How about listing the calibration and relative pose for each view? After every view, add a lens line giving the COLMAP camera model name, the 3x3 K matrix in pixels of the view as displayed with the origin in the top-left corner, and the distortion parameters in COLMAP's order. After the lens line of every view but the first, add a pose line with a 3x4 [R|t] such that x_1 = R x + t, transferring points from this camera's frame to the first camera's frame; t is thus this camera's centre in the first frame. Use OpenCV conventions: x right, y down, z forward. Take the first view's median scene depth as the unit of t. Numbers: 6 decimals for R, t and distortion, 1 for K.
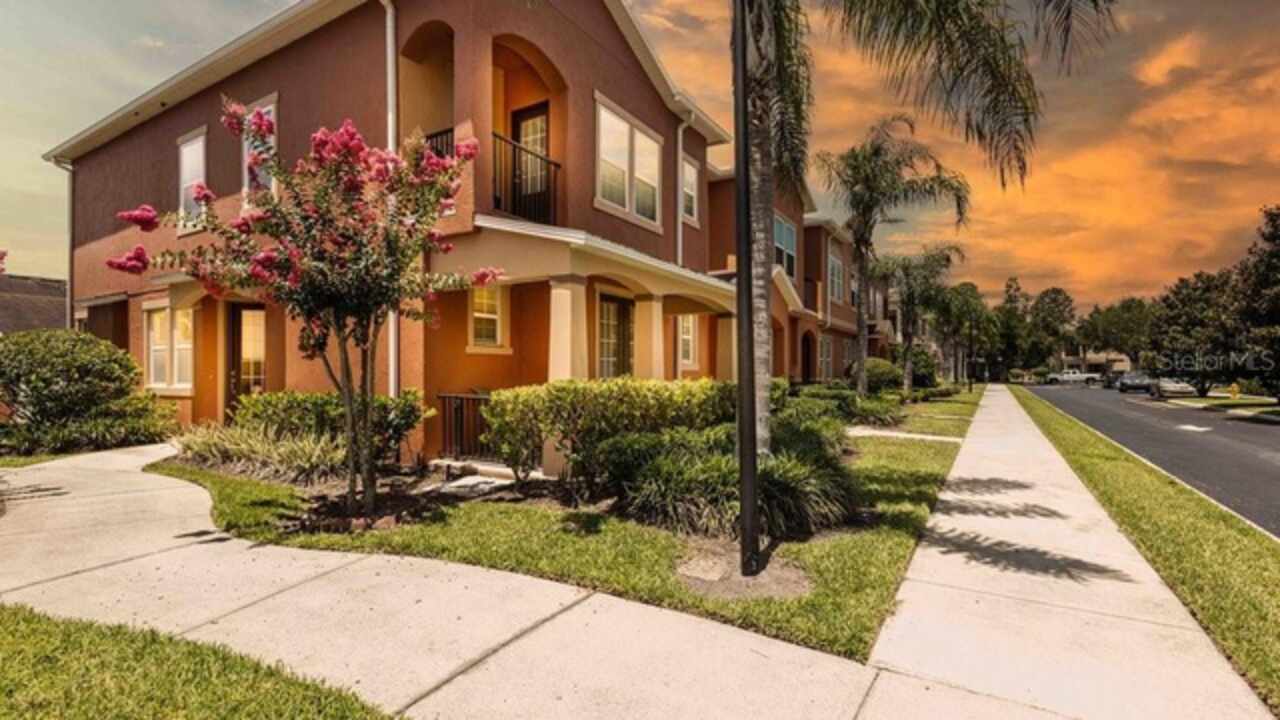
lens RADIAL K [[590.3, 0, 644.8], [0, 590.3, 364.1], [0, 0, 1]] dist [0.003432, -0.000512]
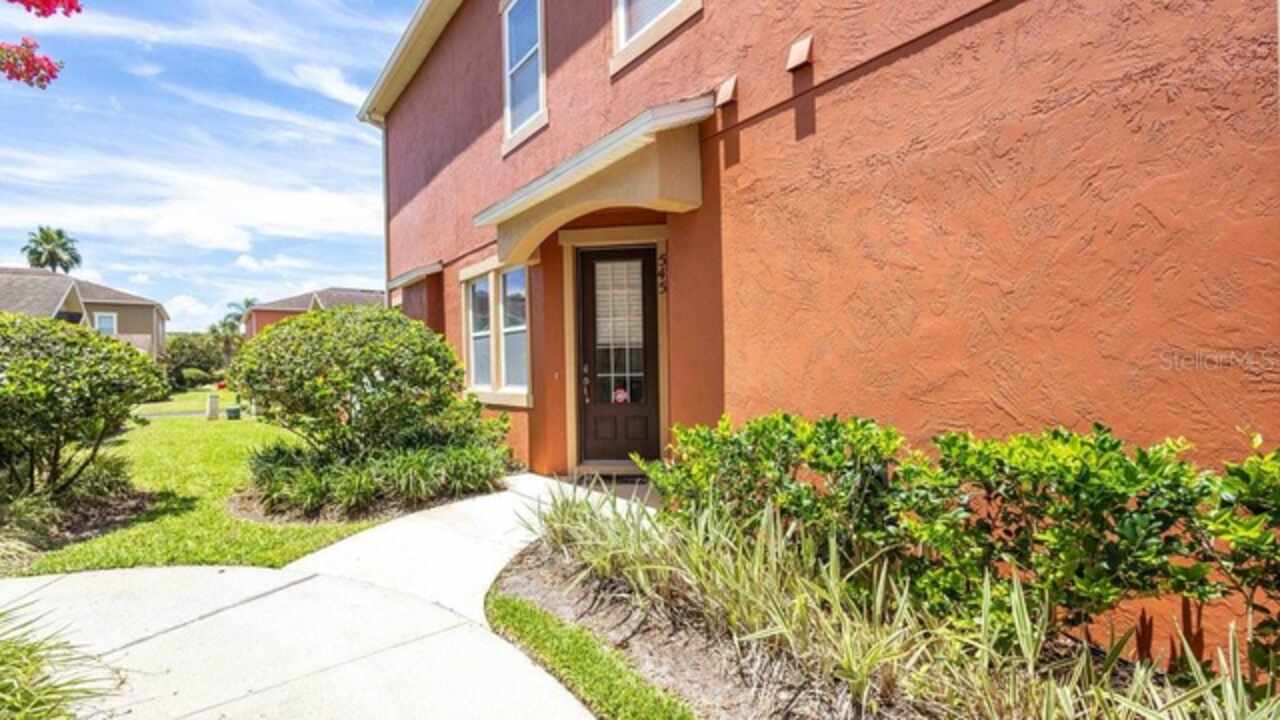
lens RADIAL K [[590.3, 0, 644.8], [0, 590.3, 364.1], [0, 0, 1]] dist [0.003432, -0.000512]
pose [[0.925660, -0.013709, -0.378107, -0.457519], [0.019775, 0.999730, 0.012165, 0.004177], [0.377839, -0.018738, 0.925682, 0.517047]]
